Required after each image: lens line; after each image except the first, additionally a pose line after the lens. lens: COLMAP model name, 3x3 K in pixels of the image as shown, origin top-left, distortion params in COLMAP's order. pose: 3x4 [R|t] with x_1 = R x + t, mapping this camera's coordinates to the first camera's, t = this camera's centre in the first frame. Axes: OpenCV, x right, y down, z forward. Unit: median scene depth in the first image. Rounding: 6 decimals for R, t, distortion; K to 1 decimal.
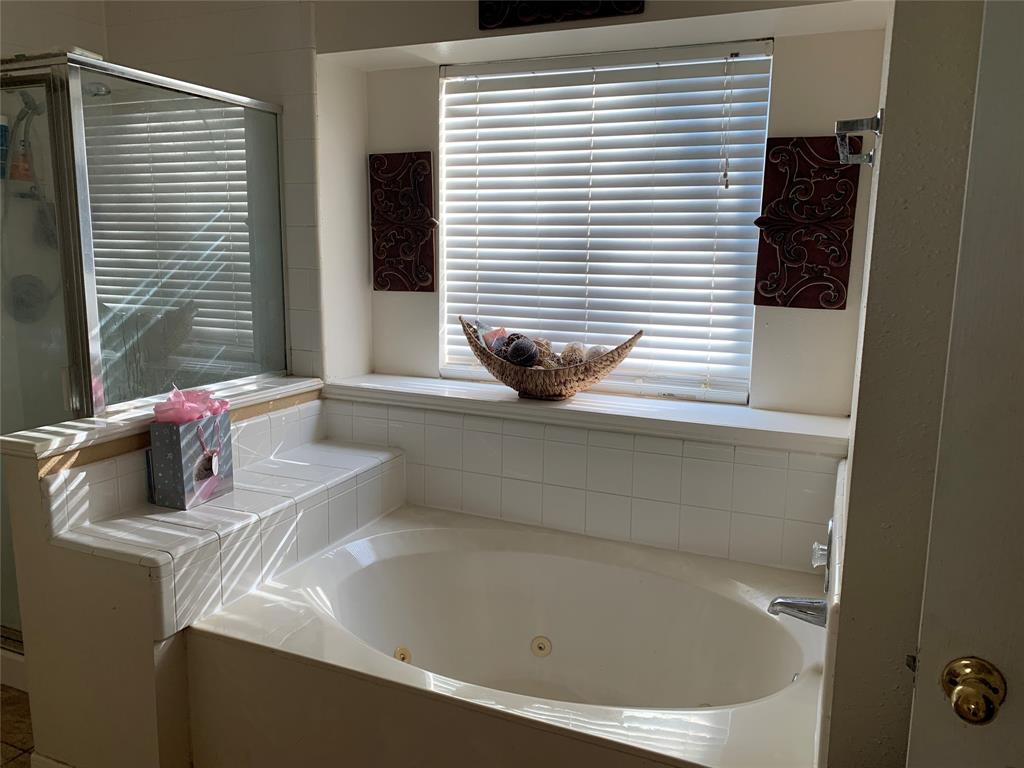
lens RADIAL K [[795.9, 0, 505.6], [0, 795.9, 386.0], [0, 0, 1]] dist [0.076716, -0.051364]
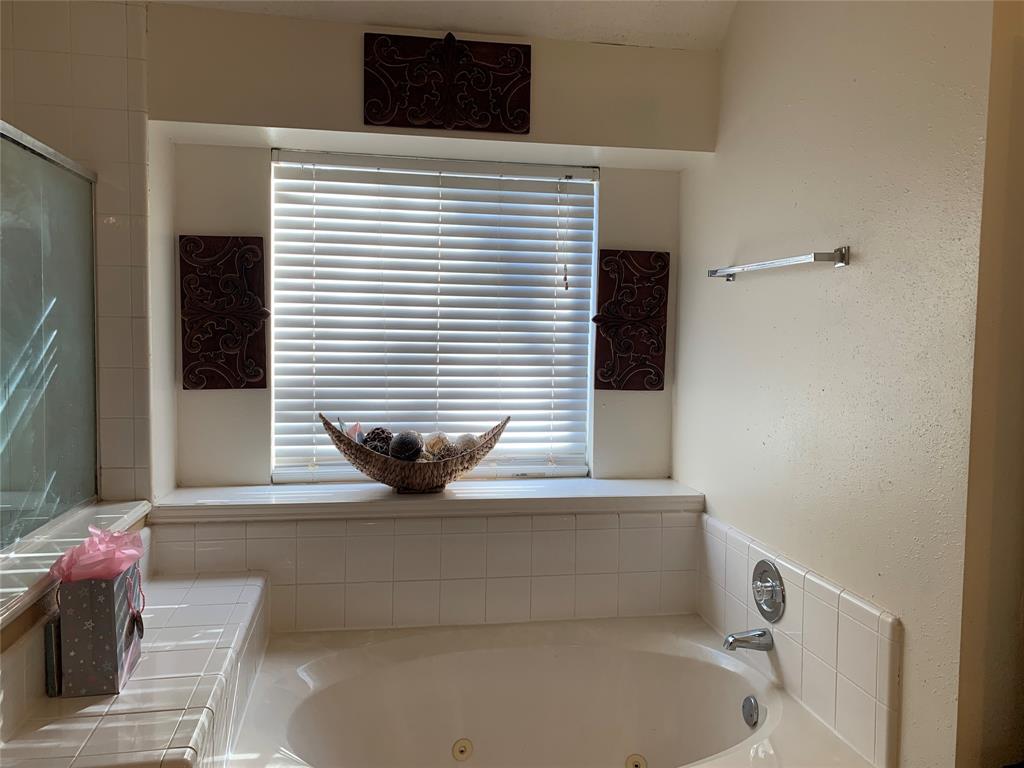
lens RADIAL K [[795.9, 0, 505.6], [0, 795.9, 386.0], [0, 0, 1]] dist [0.076716, -0.051364]
pose [[0.829532, -0.040214, 0.557010, -0.399720], [0.094552, 0.993118, -0.069113, -0.035232], [-0.550397, 0.109998, 0.827625, 0.111090]]
